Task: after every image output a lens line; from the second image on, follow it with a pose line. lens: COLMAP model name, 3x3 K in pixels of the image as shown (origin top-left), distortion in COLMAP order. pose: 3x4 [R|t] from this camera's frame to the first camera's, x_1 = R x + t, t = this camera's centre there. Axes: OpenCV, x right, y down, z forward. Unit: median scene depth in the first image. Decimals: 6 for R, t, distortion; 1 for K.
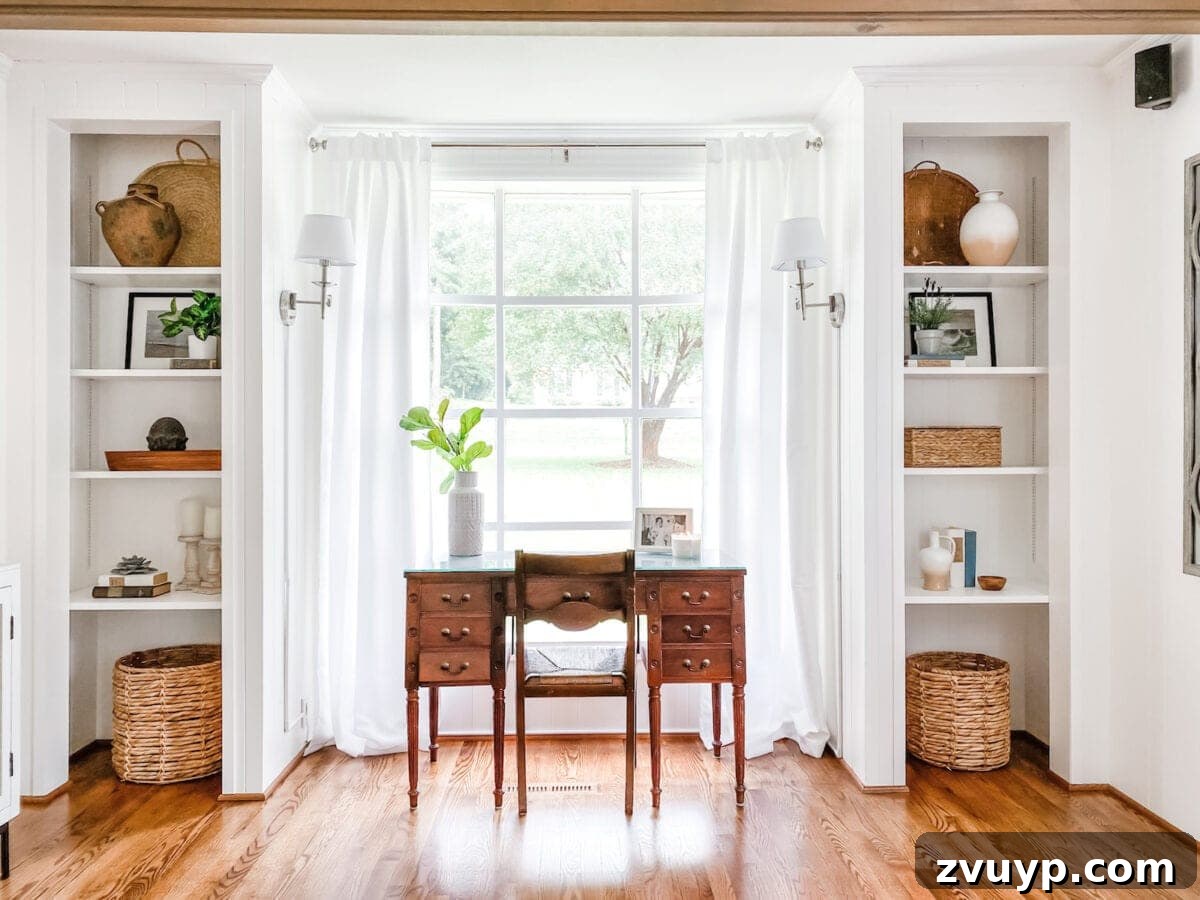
lens RADIAL K [[940.5, 0, 600.0], [0, 940.5, 450.0], [0, 0, 1]] dist [0.065752, -0.049653]
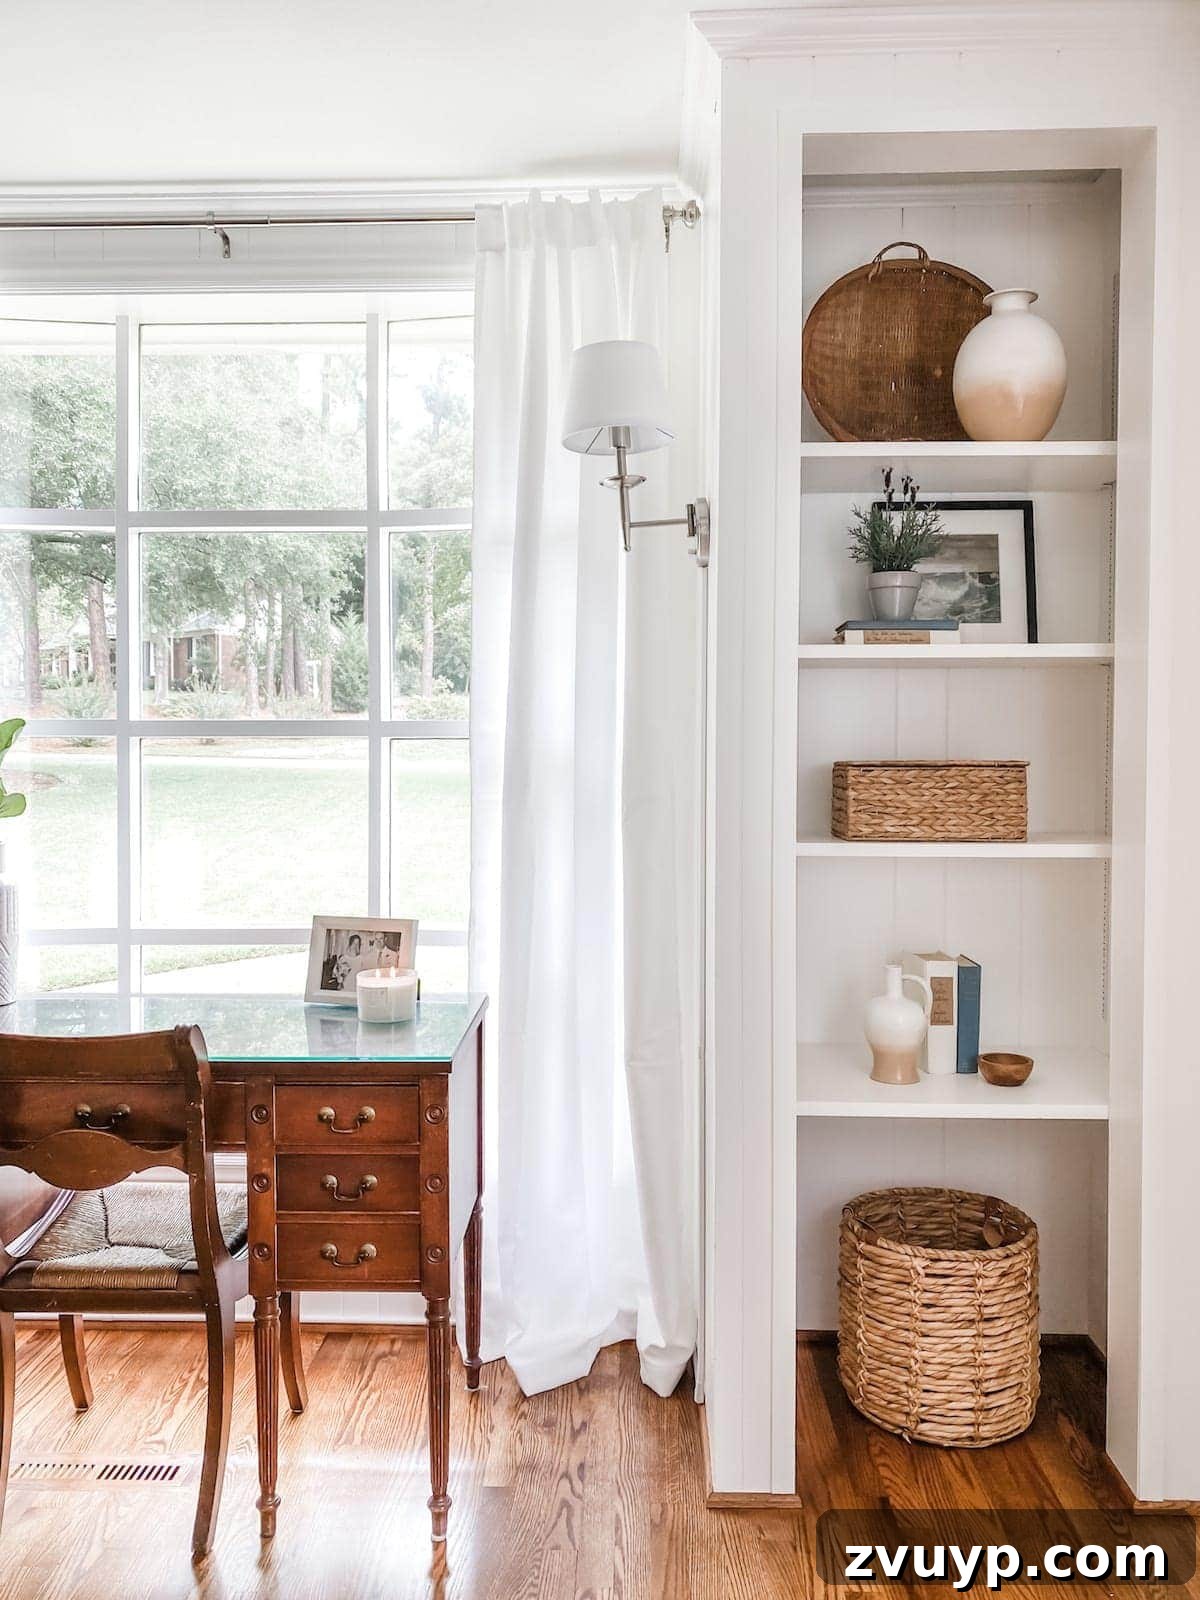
lens RADIAL K [[1254.0, 0, 587.8], [0, 1254.0, 790.6], [0, 0, 1]] dist [0.065752, -0.049653]
pose [[0.998060, 0.004349, -0.062112, 0.234200], [-0.002840, 0.999699, 0.024358, -0.025493], [0.062199, -0.024134, 0.997772, 0.318118]]
